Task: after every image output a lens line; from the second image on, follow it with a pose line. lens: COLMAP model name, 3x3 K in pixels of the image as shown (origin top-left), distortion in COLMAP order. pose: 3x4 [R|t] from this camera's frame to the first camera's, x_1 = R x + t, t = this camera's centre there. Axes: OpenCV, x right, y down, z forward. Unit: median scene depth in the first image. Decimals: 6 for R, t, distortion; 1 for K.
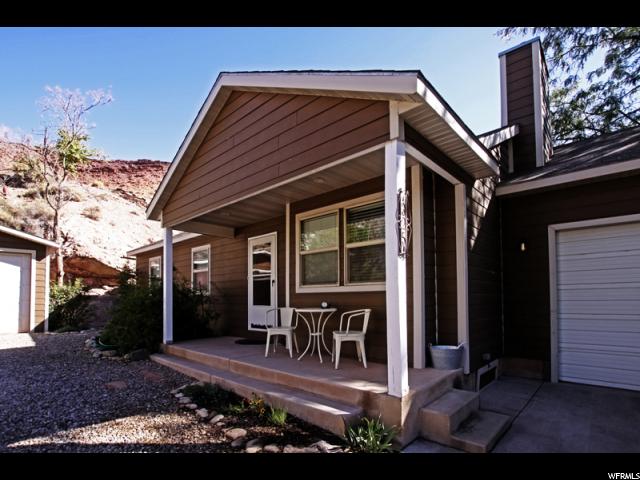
lens RADIAL K [[320.5, 0, 308.8], [0, 320.5, 290.5], [0, 0, 1]] dist [-0.026239, 0.000200]
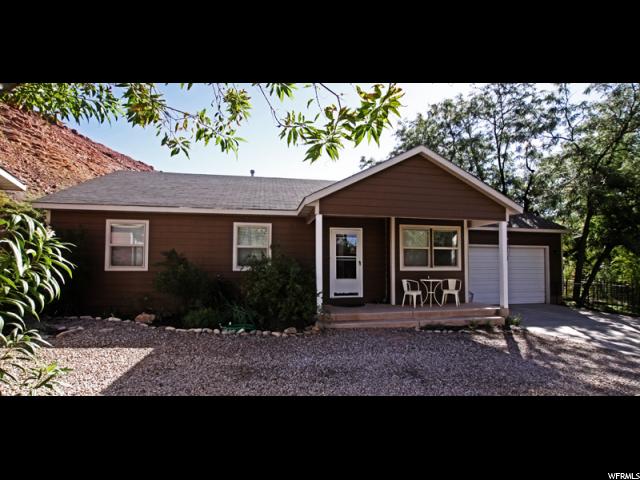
lens RADIAL K [[300.4, 0, 316.0], [0, 300.4, 250.3], [0, 0, 1]] dist [-0.025334, 0.000420]
pose [[0.593006, 0.048224, 0.803753, -1.049111], [-0.023702, 0.998818, -0.042441, -0.014874], [-0.804849, 0.006117, 0.593448, 0.272393]]
